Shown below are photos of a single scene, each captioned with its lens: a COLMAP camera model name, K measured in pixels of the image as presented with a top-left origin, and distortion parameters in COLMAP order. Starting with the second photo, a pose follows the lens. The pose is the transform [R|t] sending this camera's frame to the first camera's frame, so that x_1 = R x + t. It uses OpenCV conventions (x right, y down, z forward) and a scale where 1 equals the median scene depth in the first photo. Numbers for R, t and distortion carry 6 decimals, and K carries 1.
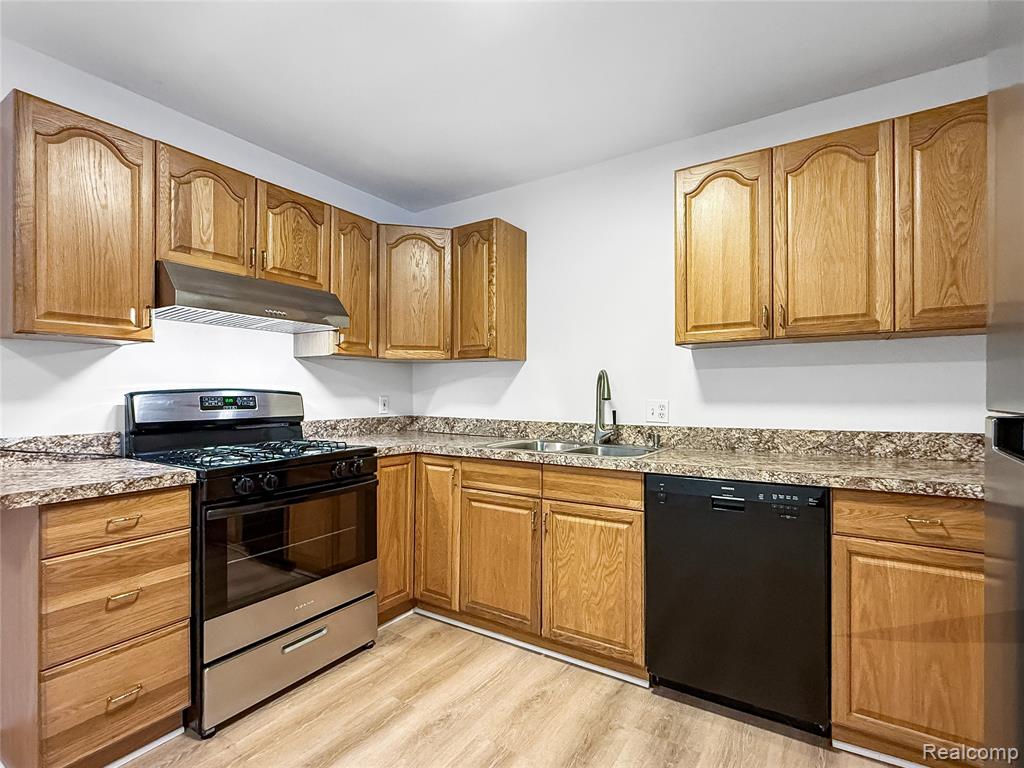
lens RADIAL K [[501.9, 0, 513.9], [0, 501.9, 392.1], [0, 0, 1]] dist [0.003190, 0.001316]
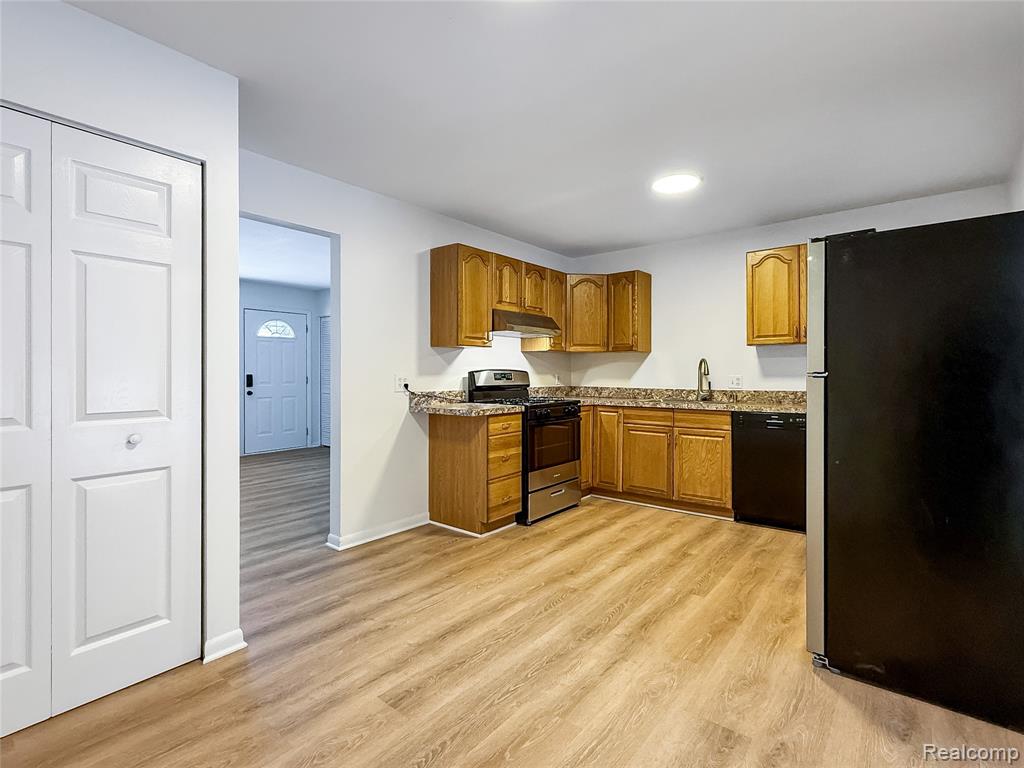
lens RADIAL K [[501.9, 0, 507.5], [0, 501.9, 373.0], [0, 0, 1]] dist [0.003190, 0.001316]
pose [[0.994260, 0.000557, -0.106985, -0.393640], [-0.000541, 1.000000, 0.000183, 0.008381], [0.106985, -0.000124, 0.994261, -1.029750]]
